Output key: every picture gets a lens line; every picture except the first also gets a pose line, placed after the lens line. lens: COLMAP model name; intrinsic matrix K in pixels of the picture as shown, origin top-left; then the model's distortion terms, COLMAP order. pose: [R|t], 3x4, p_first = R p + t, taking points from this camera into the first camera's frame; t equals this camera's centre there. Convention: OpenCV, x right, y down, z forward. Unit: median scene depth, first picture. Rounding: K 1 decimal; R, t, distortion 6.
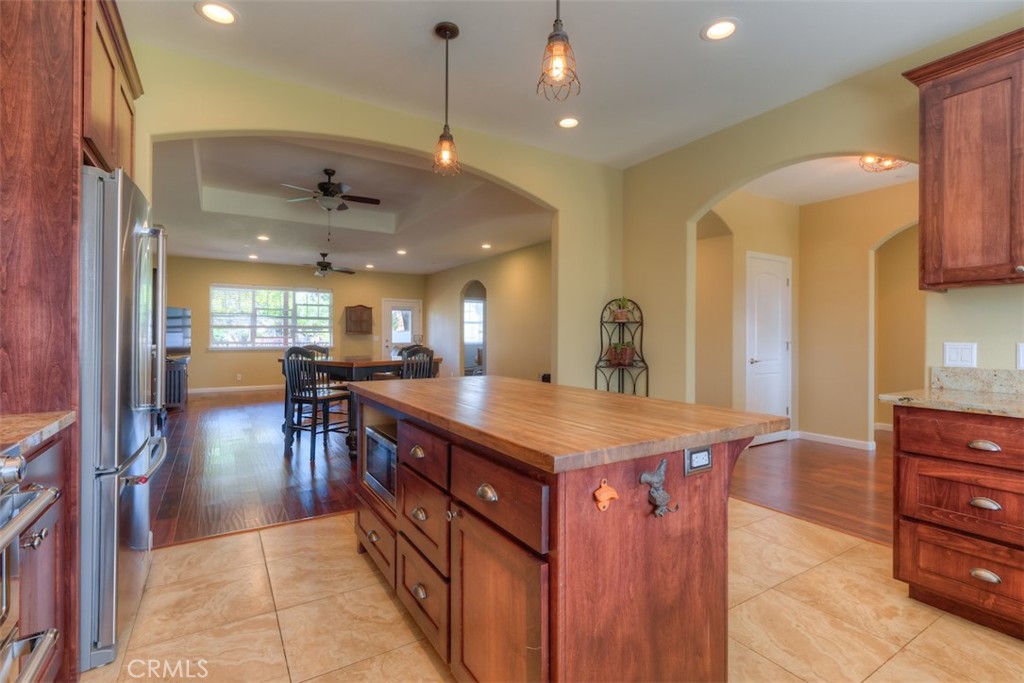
lens RADIAL K [[473.9, 0, 516.4], [0, 473.9, 332.7], [0, 0, 1]] dist [-0.001854, 0.000576]
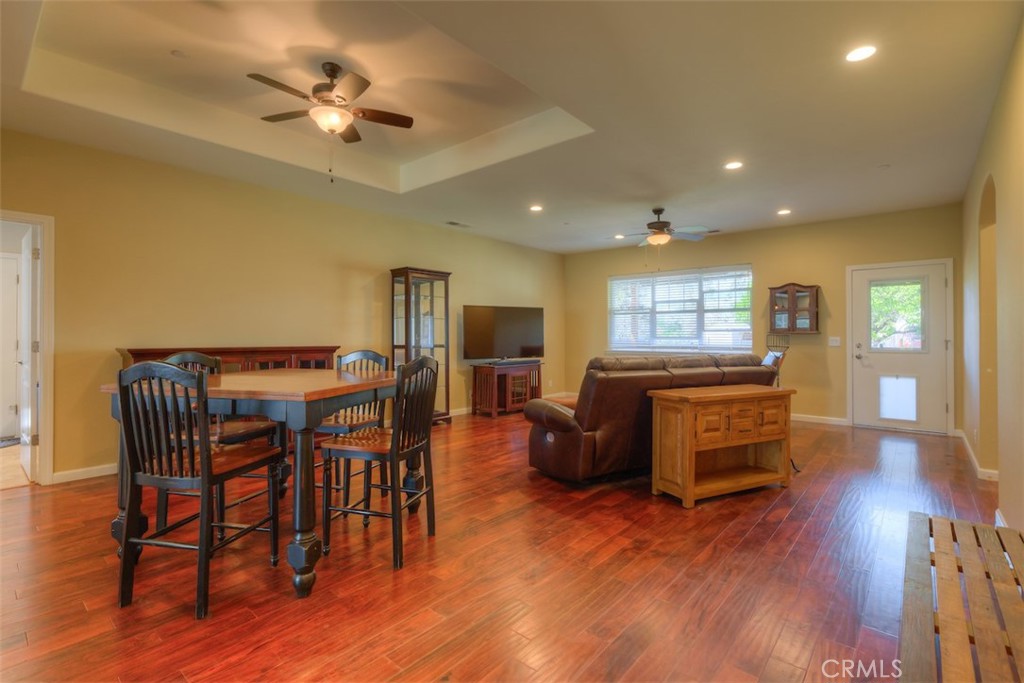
lens RADIAL K [[473.9, 0, 516.4], [0, 473.9, 332.7], [0, 0, 1]] dist [-0.001854, 0.000576]
pose [[0.294329, -0.009532, -0.955657, 0.130158], [0.006630, 0.999947, -0.007932, 0.004880], [0.955681, -0.004001, 0.294377, 0.527349]]
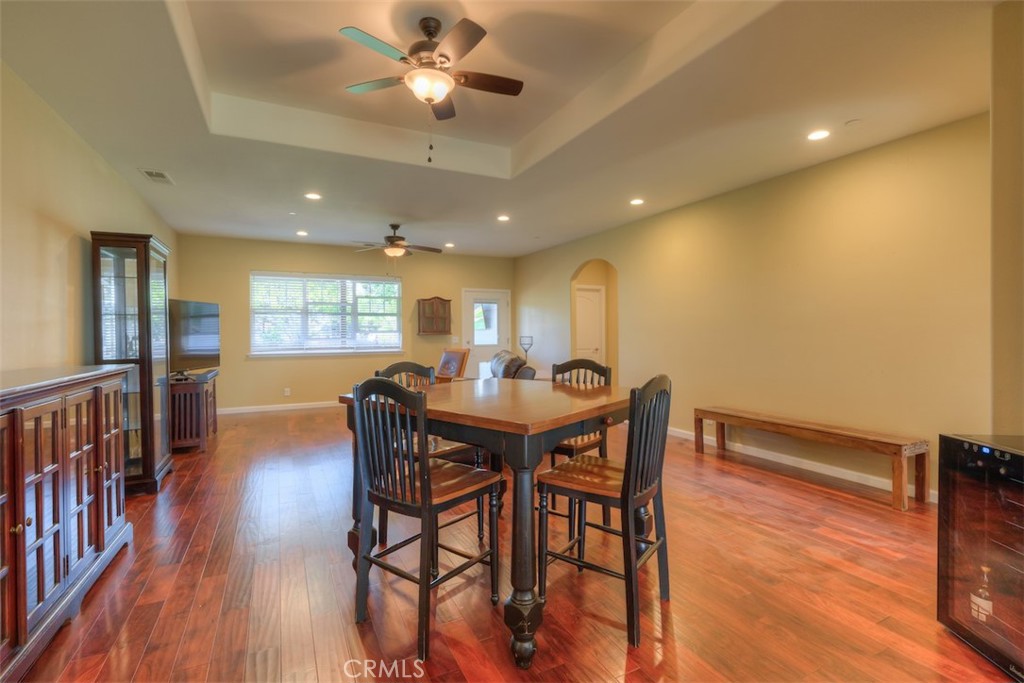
lens RADIAL K [[473.9, 0, 516.4], [0, 473.9, 332.7], [0, 0, 1]] dist [-0.001854, 0.000576]
pose [[0.995135, -0.007239, -0.098254, -0.128476], [0.008290, 0.999913, 0.010285, -0.006902], [0.098171, -0.011050, 0.995108, 0.251653]]
